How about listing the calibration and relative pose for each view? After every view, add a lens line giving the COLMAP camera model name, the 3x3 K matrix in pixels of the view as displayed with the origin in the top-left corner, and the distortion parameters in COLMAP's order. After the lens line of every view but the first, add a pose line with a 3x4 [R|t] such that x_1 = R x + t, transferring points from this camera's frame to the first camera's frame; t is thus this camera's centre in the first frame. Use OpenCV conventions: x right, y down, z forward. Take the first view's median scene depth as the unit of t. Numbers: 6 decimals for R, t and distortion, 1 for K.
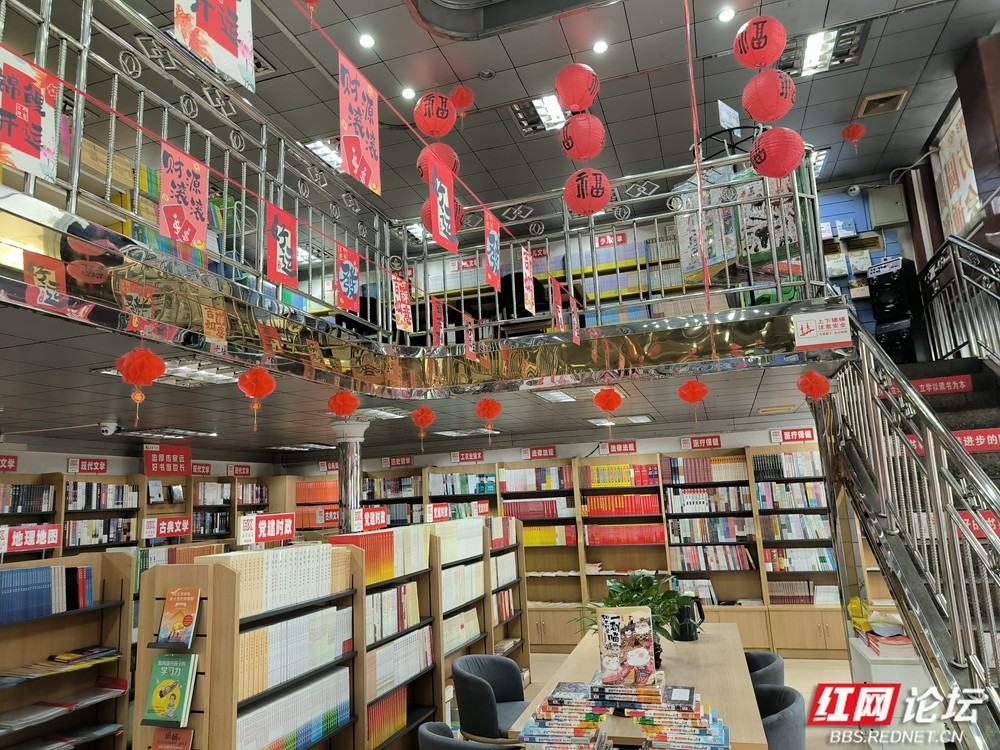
lens RADIAL K [[683.7, 0, 496.8], [0, 683.7, 377.8], [0, 0, 1]] dist [0.011675, 0.003176]
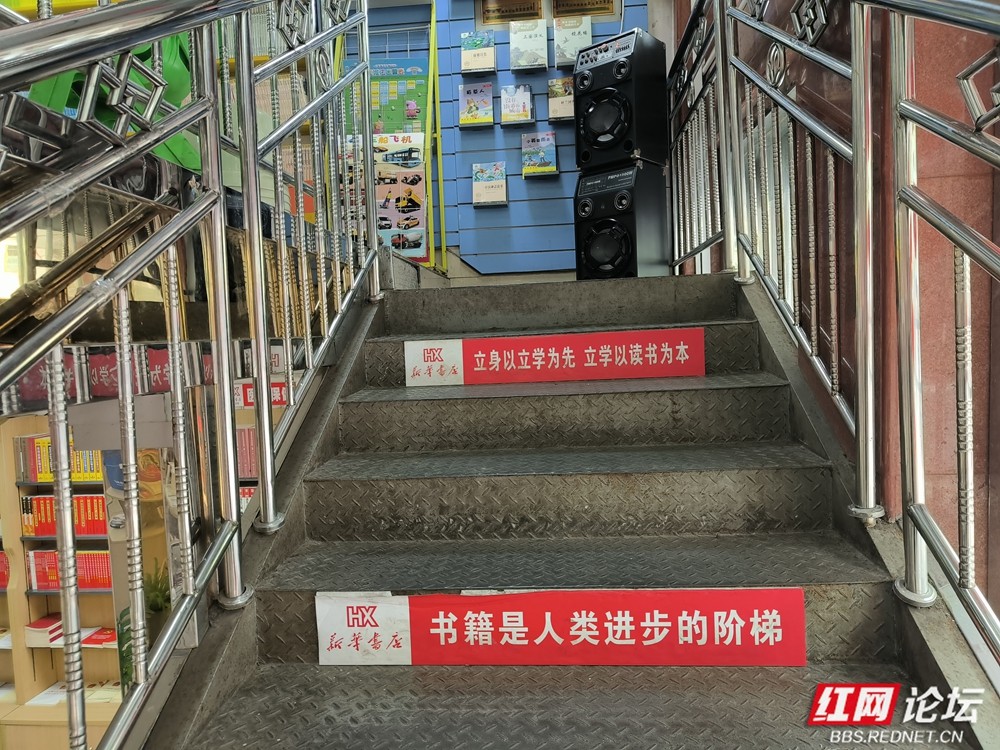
lens RADIAL K [[683.7, 0, 503.6], [0, 683.7, 375.1], [0, 0, 1]] dist [0.011675, 0.003176]
pose [[0.974530, 0.002653, 0.224240, 0.394138], [-0.051684, 0.975669, 0.213072, -0.041587], [-0.218219, -0.219235, 0.950956, 0.525632]]
